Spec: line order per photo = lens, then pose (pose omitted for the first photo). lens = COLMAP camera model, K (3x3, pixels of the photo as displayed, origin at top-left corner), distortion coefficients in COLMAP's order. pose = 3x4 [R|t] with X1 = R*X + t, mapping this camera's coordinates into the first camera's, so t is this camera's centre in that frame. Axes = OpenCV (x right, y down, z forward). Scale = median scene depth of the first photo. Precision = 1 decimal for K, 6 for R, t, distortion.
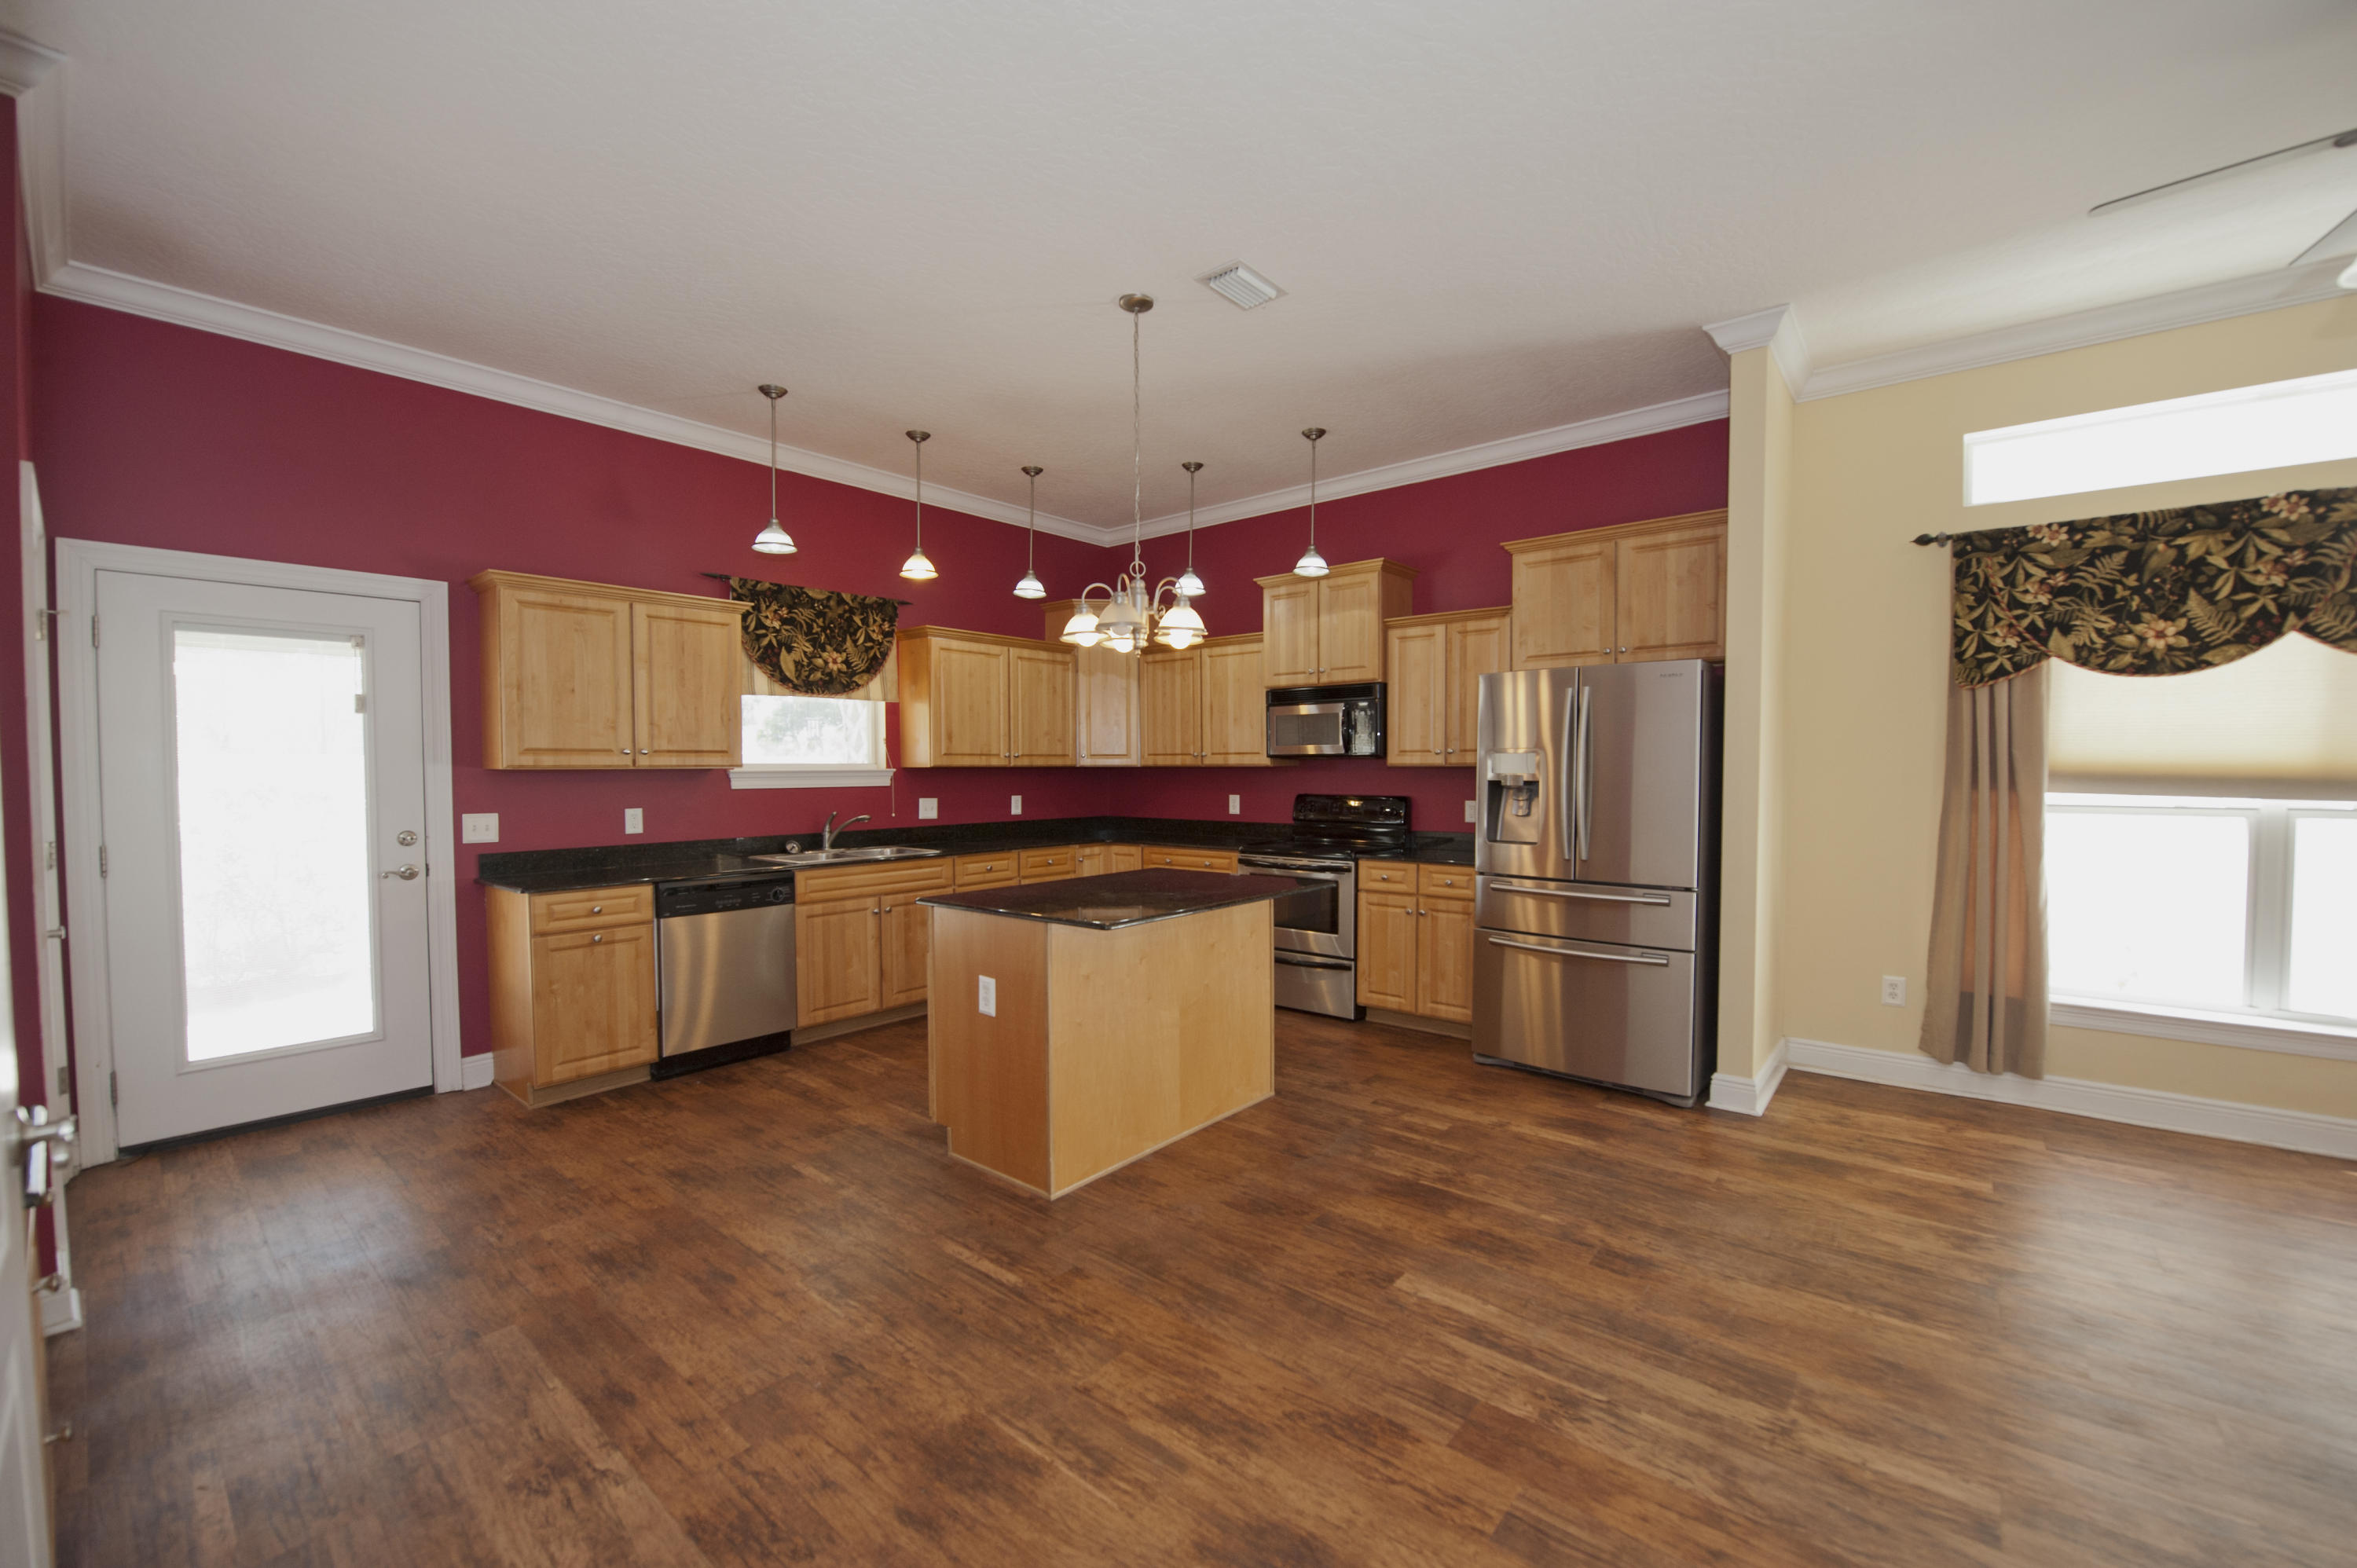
lens RADIAL K [[941.0, 0, 1186.7], [0, 941.0, 799.8], [0, 0, 1]] dist [-0.014729, -0.002275]
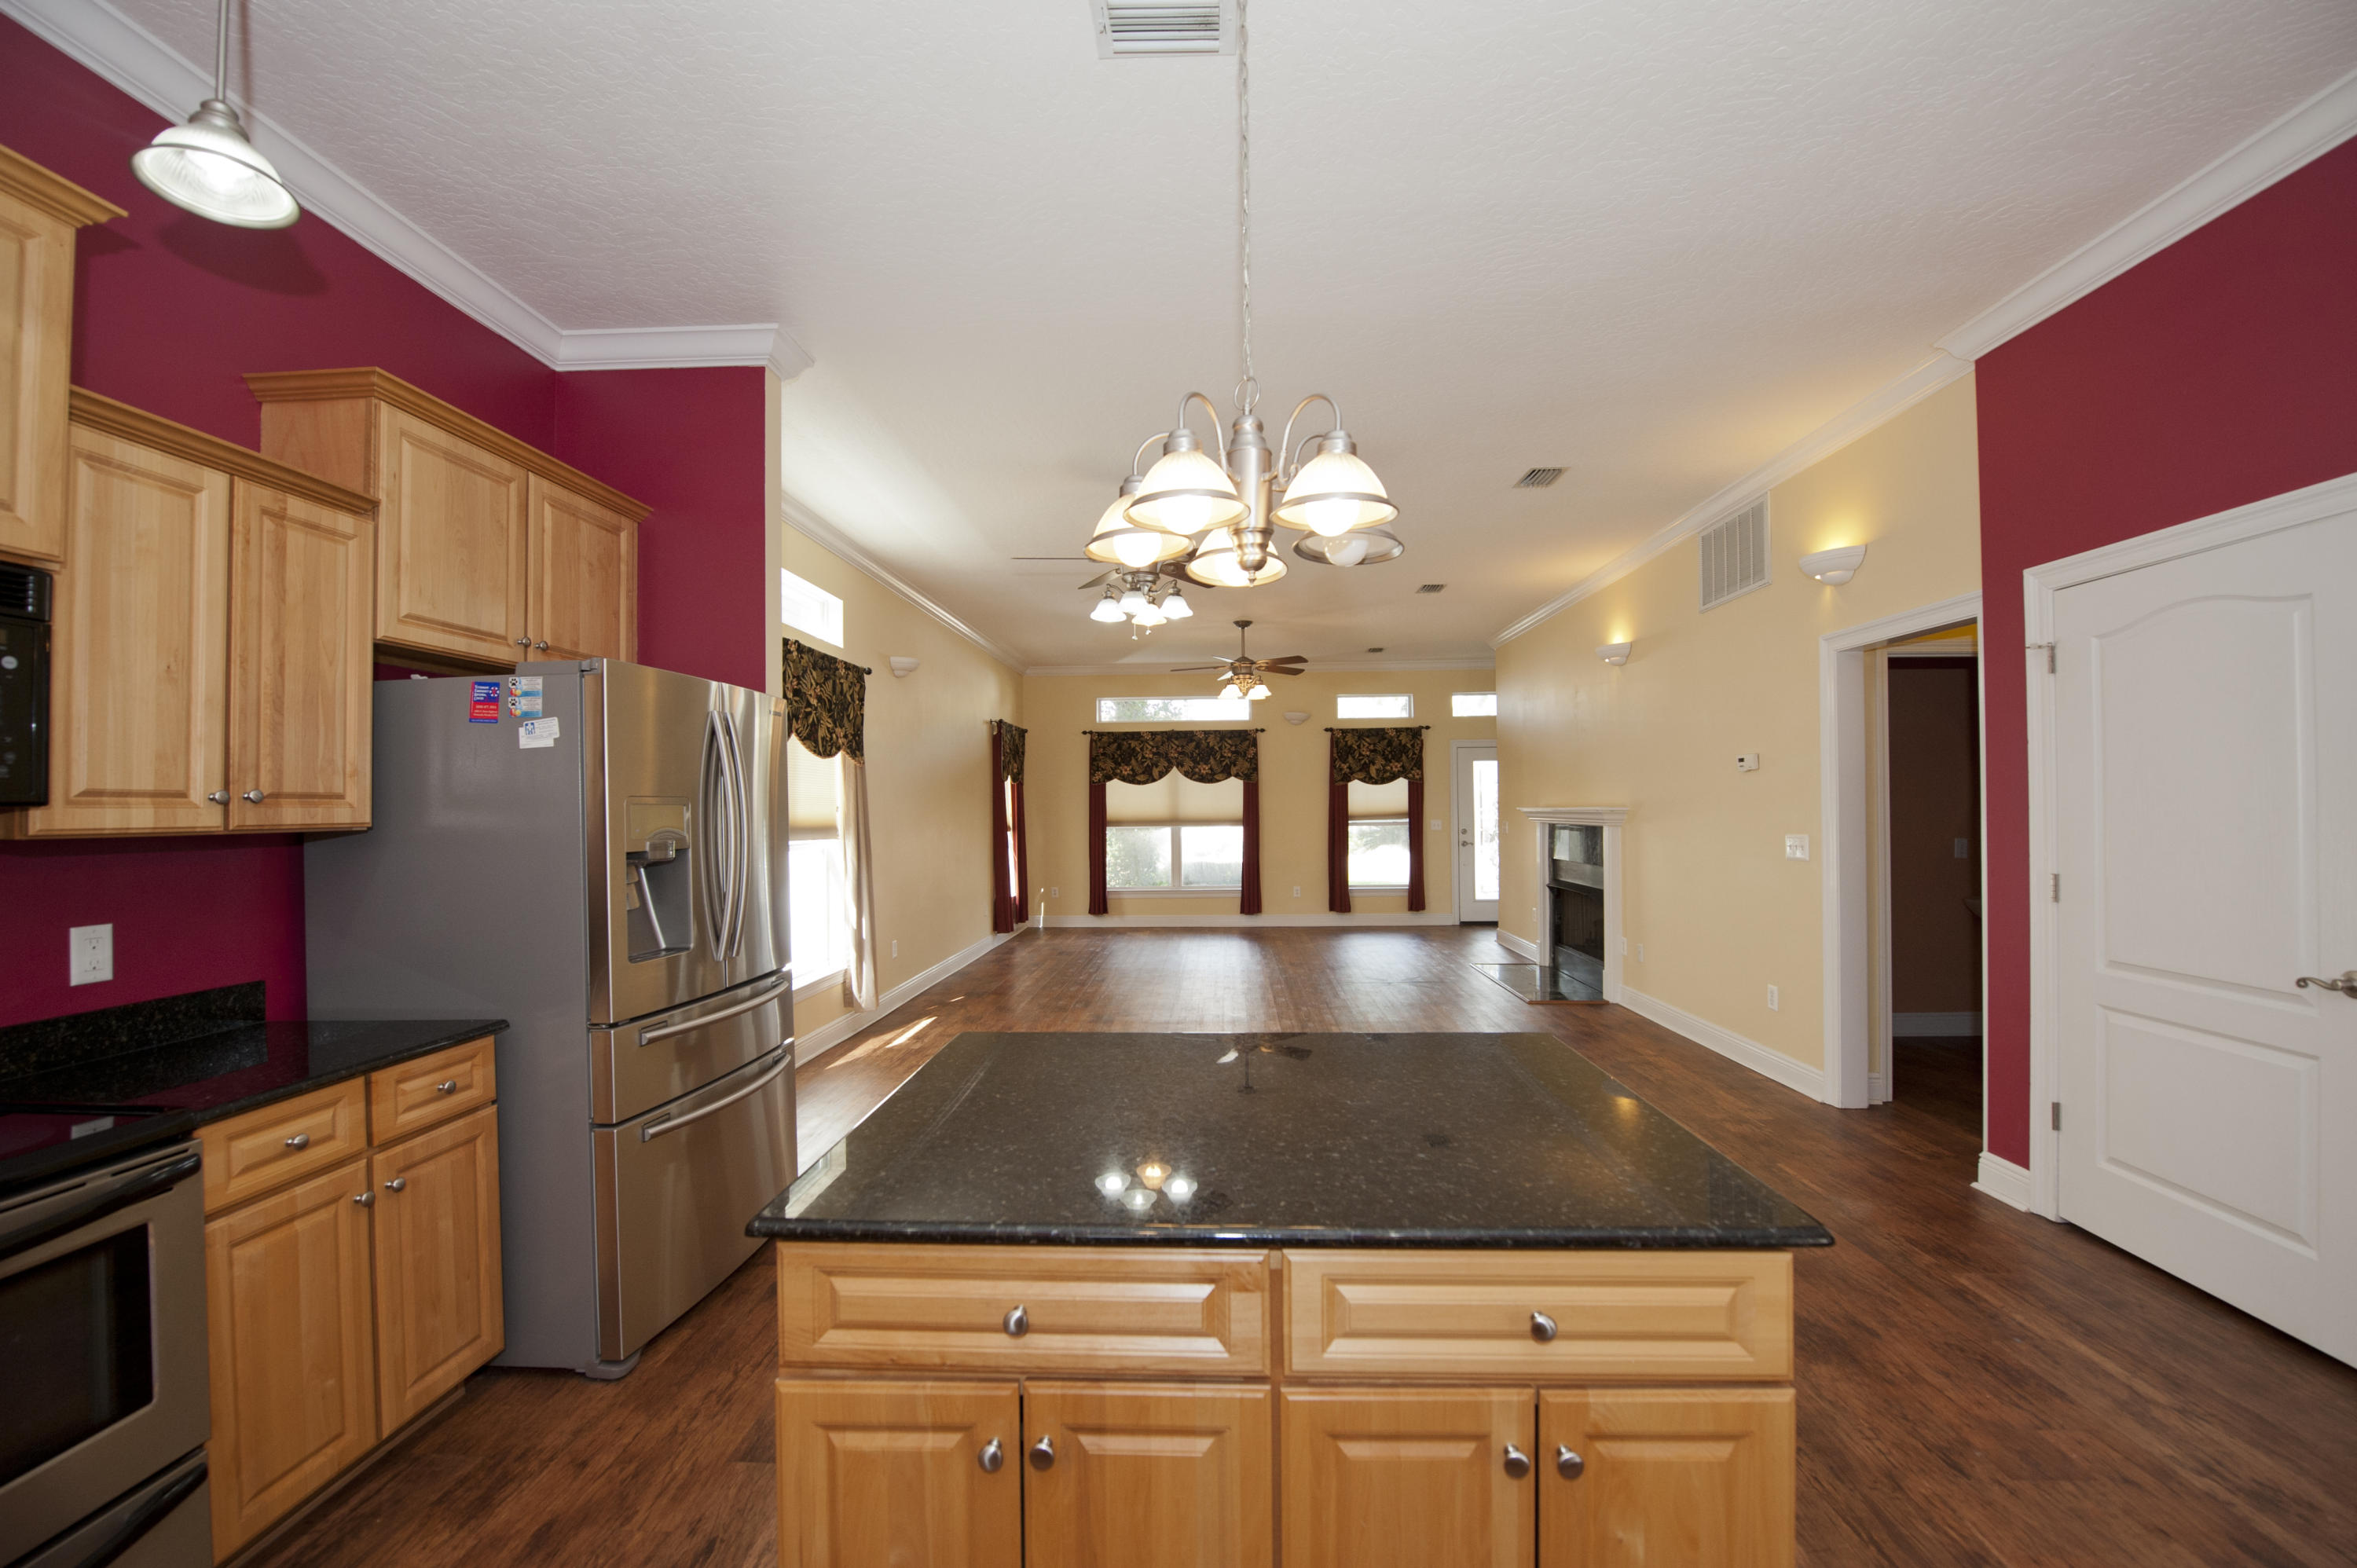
lens RADIAL K [[941.0, 0, 1185.8], [0, 941.0, 795.2], [0, 0, 1]] dist [-0.014729, -0.002275]
pose [[-0.610122, 0.018620, 0.792089, -0.394908], [0.039293, 0.999205, 0.006777, -0.055795], [-0.791333, 0.035258, -0.610368, 1.316690]]
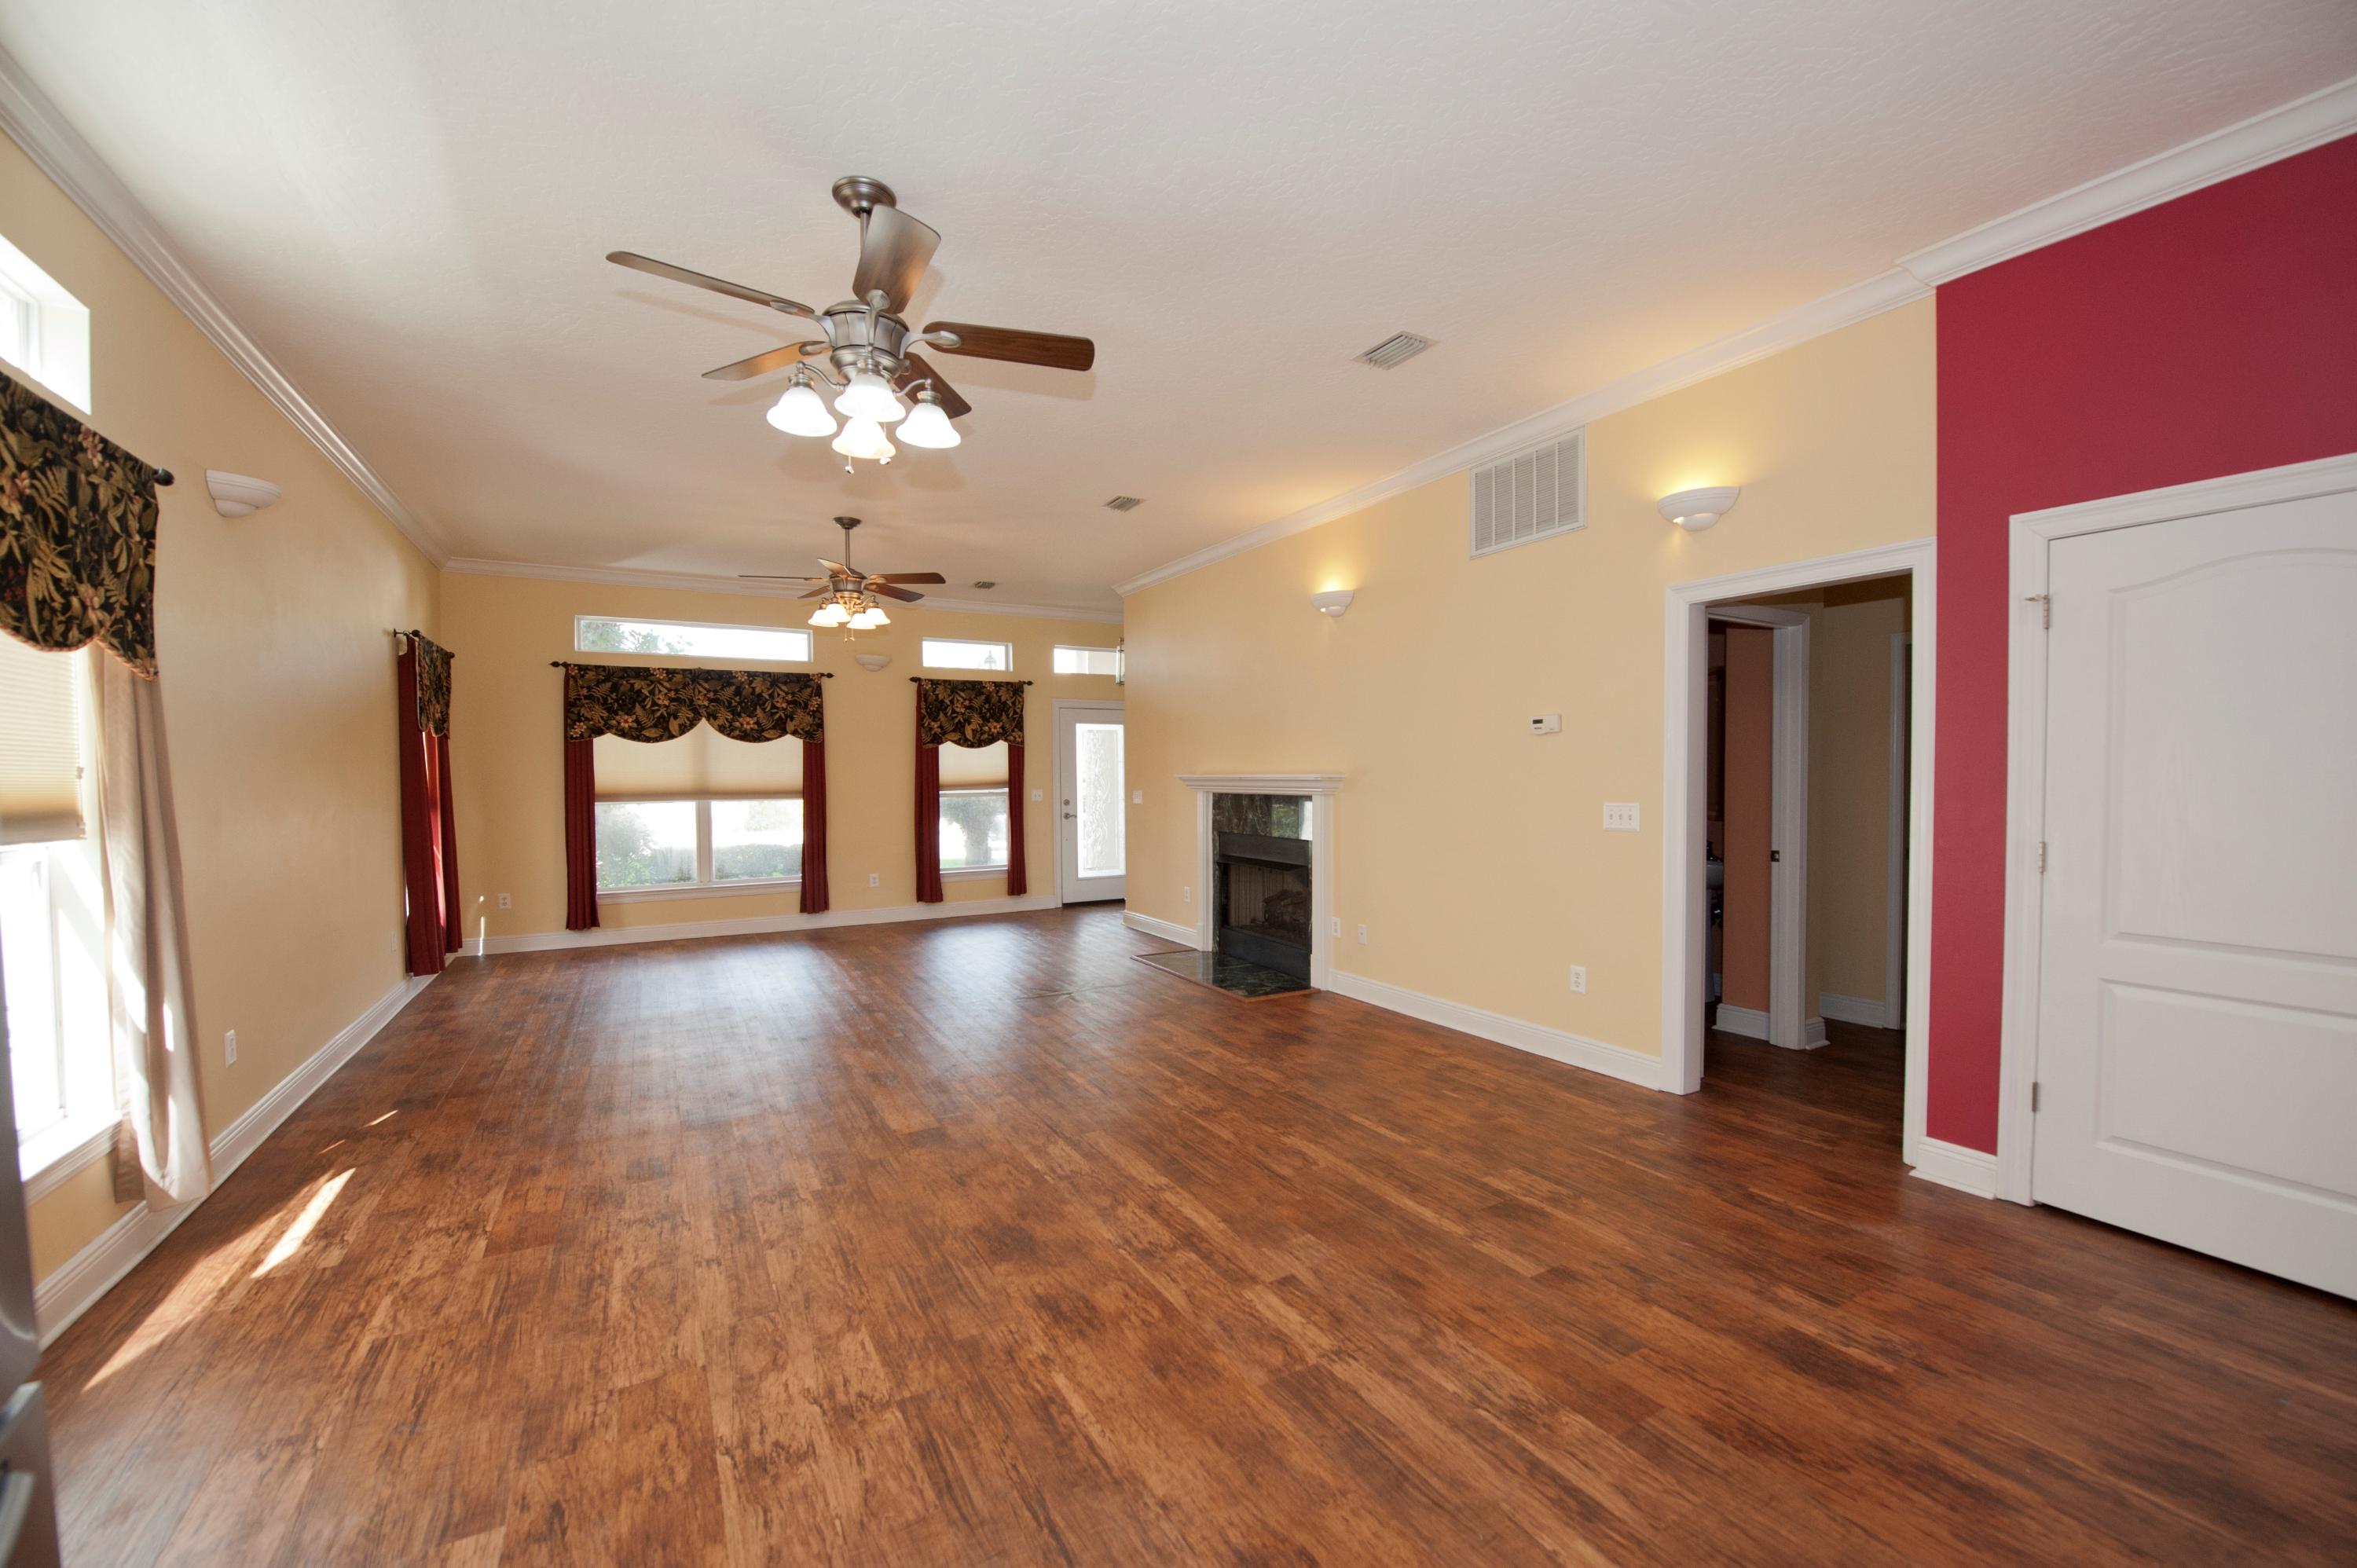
lens RADIAL K [[941.0, 0, 1186.5], [0, 941.0, 795.9], [0, 0, 1]] dist [-0.014729, -0.002275]
pose [[-0.938551, 0.000240, 0.345141, 0.230945], [0.021212, 0.998149, 0.056988, -0.048176], [-0.344488, 0.060807, -0.936819, 1.168860]]
